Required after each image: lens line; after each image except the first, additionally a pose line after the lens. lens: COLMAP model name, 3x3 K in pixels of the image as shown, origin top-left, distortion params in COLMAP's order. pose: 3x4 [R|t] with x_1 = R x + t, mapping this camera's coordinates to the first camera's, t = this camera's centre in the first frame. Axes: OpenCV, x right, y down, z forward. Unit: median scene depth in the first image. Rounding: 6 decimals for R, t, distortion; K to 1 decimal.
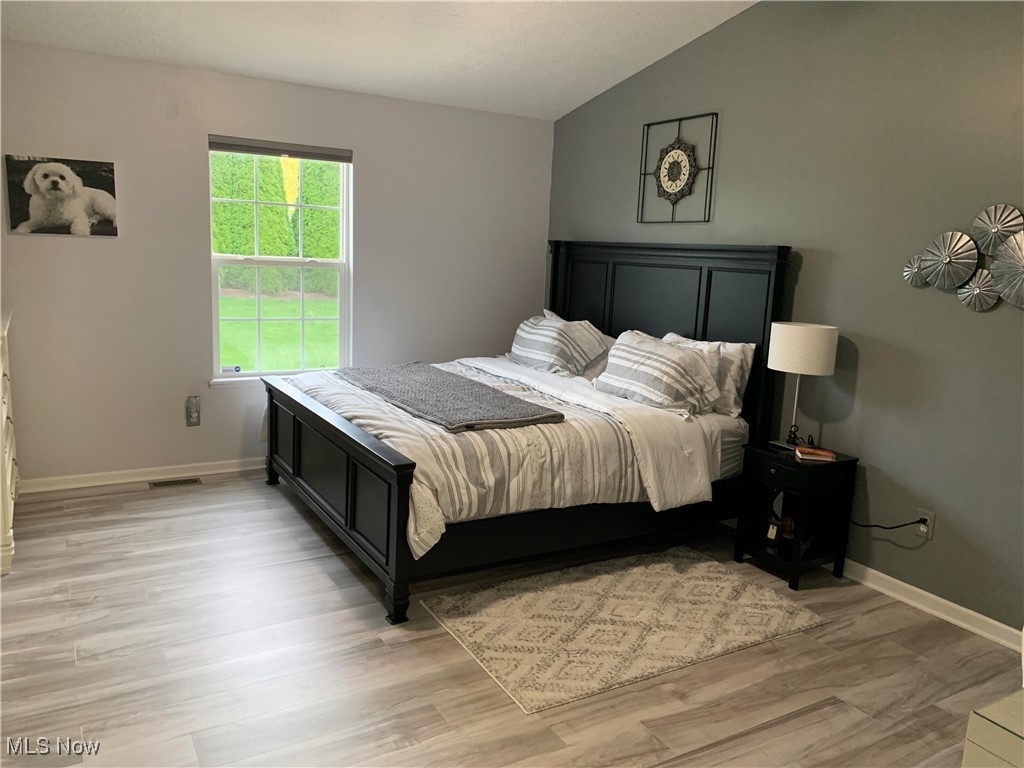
lens RADIAL K [[775.7, 0, 511.8], [0, 775.7, 373.9], [0, 0, 1]] dist [0.024572, -0.021840]
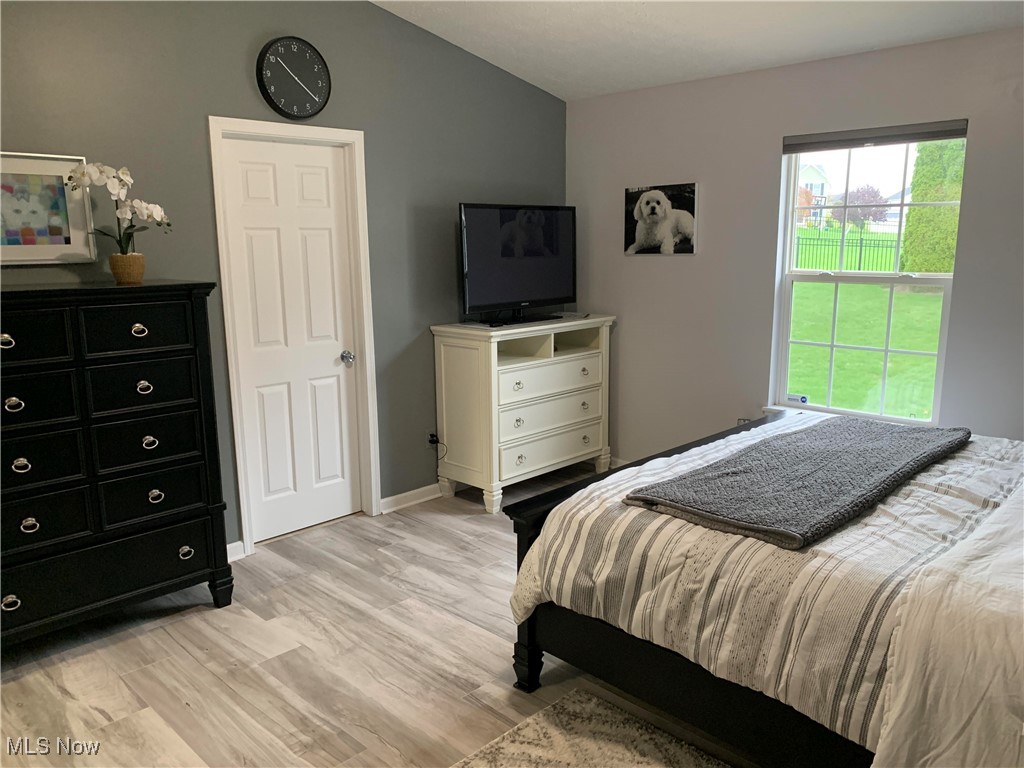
lens RADIAL K [[775.7, 0, 513.6], [0, 775.7, 389.3], [0, 0, 1]] dist [0.024572, -0.021840]
pose [[0.253862, 0.139990, -0.957057, 0.481075], [-0.136756, 0.984726, 0.107762, -0.080426], [0.957524, 0.103527, 0.269129, 0.532458]]
